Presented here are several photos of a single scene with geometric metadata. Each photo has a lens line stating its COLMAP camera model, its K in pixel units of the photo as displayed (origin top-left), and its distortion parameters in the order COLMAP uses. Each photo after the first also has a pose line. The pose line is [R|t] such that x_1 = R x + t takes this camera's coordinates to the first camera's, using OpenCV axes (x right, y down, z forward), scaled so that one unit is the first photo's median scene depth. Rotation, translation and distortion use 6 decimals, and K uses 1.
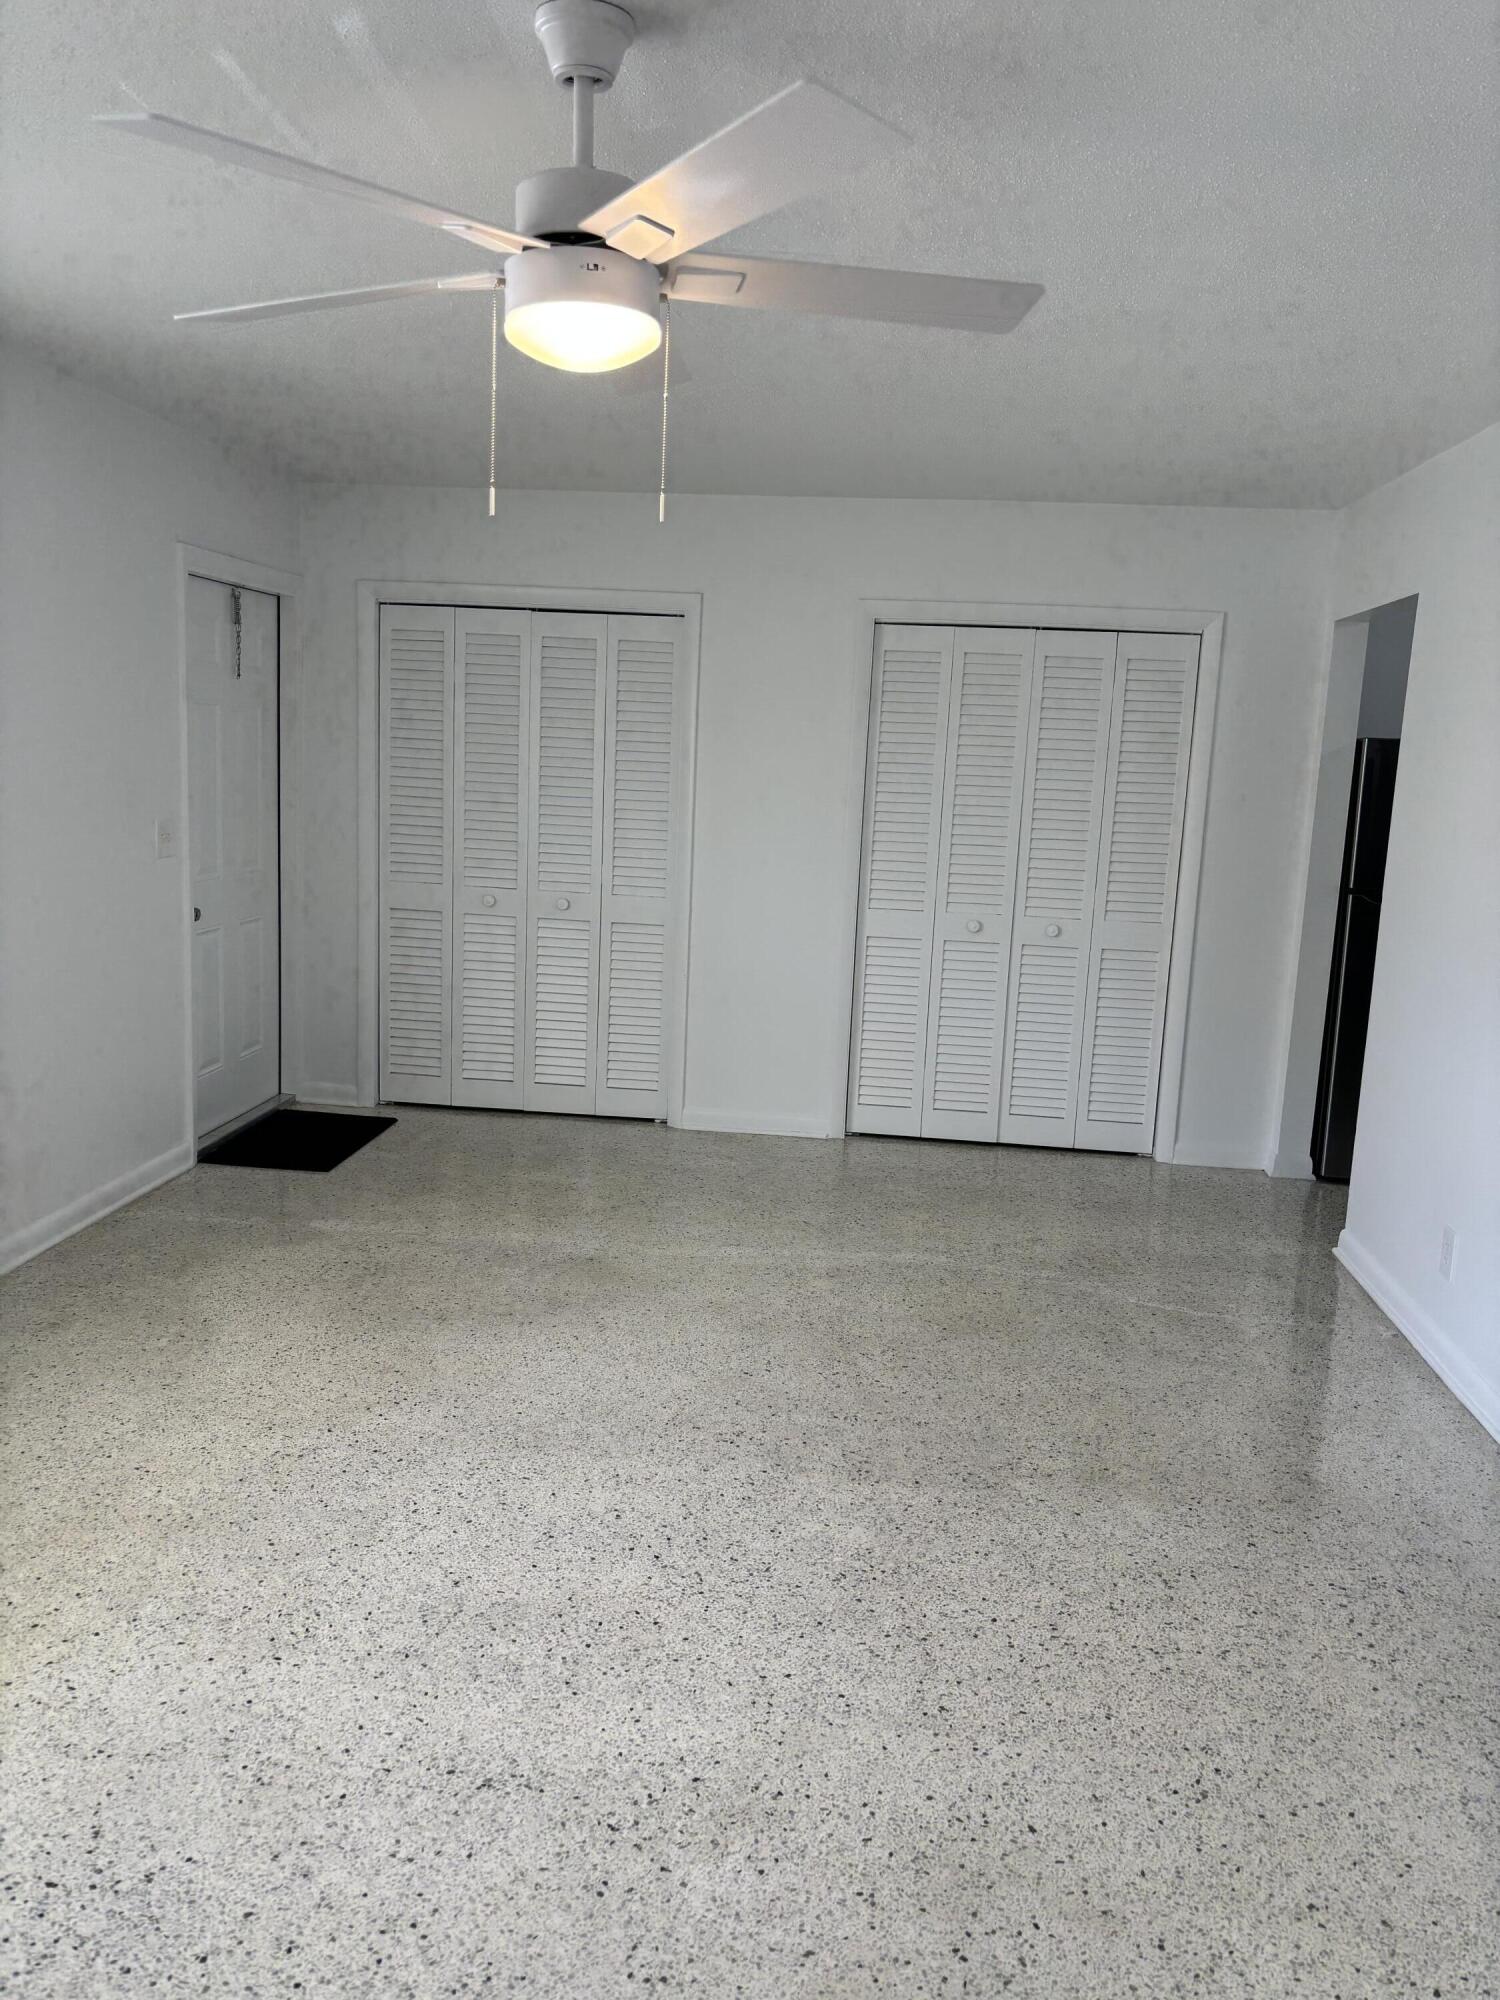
lens RADIAL K [[1517.7, 0, 747.9], [0, 1517.7, 1001.8], [0, 0, 1]] dist [0.044758, -0.051416]
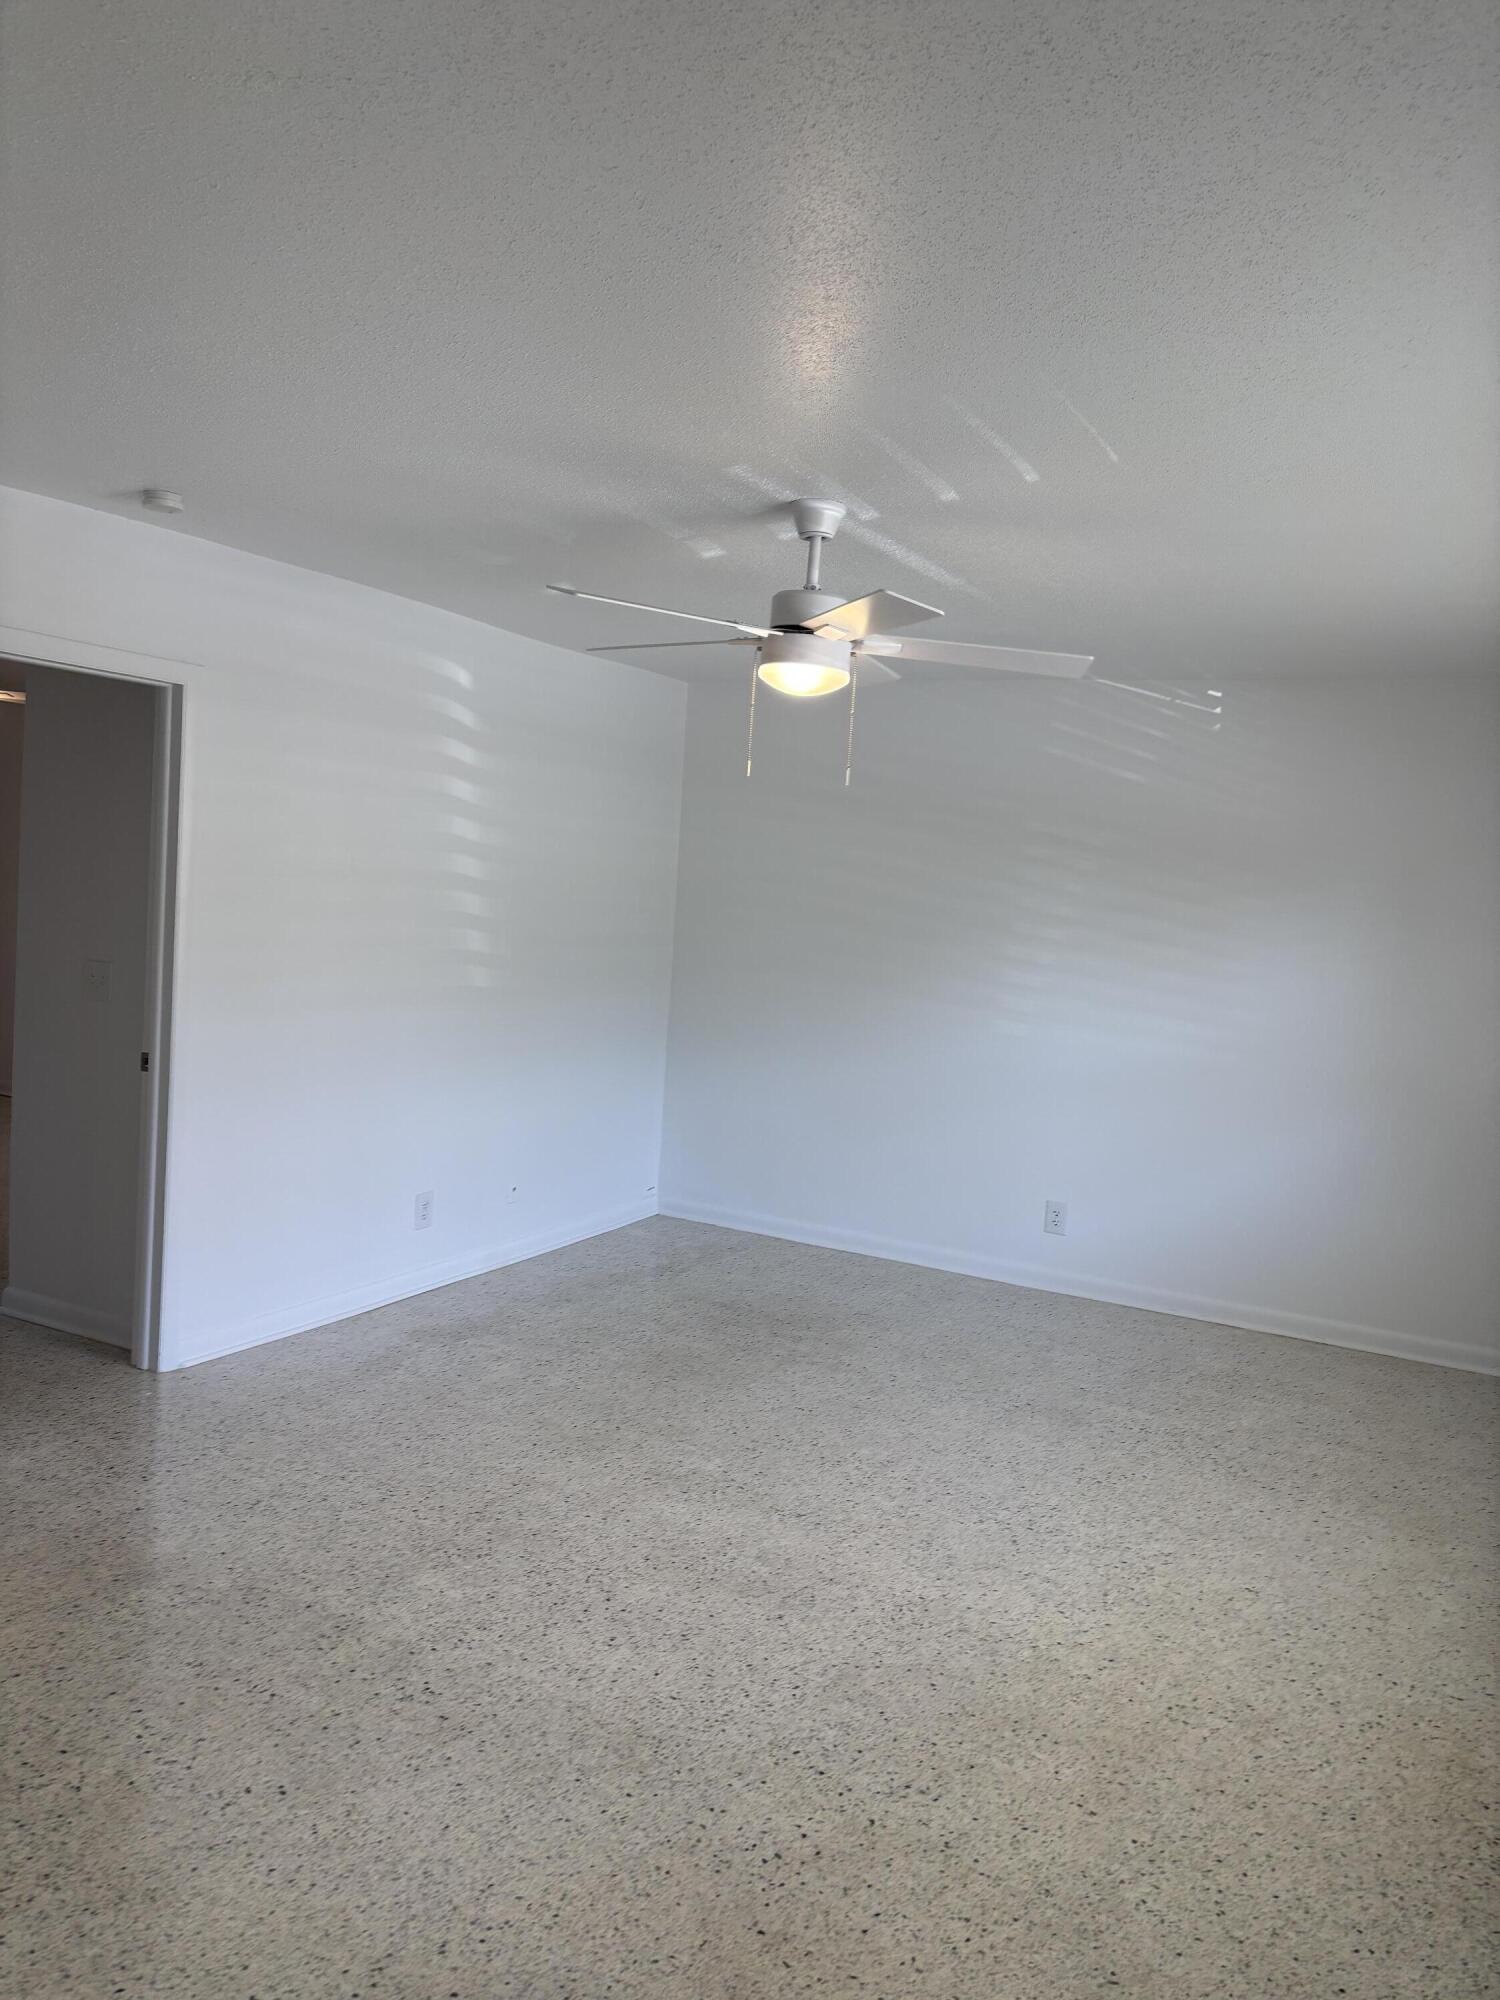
lens RADIAL K [[1517.7, 0, 750.1], [0, 1517.7, 999.7], [0, 0, 1]] dist [0.044758, -0.051416]
pose [[-0.923023, -0.133052, 0.361006, -0.505207], [-0.044074, 0.968690, 0.244330, -0.353718], [-0.382211, 0.209611, -0.899988, 1.869598]]
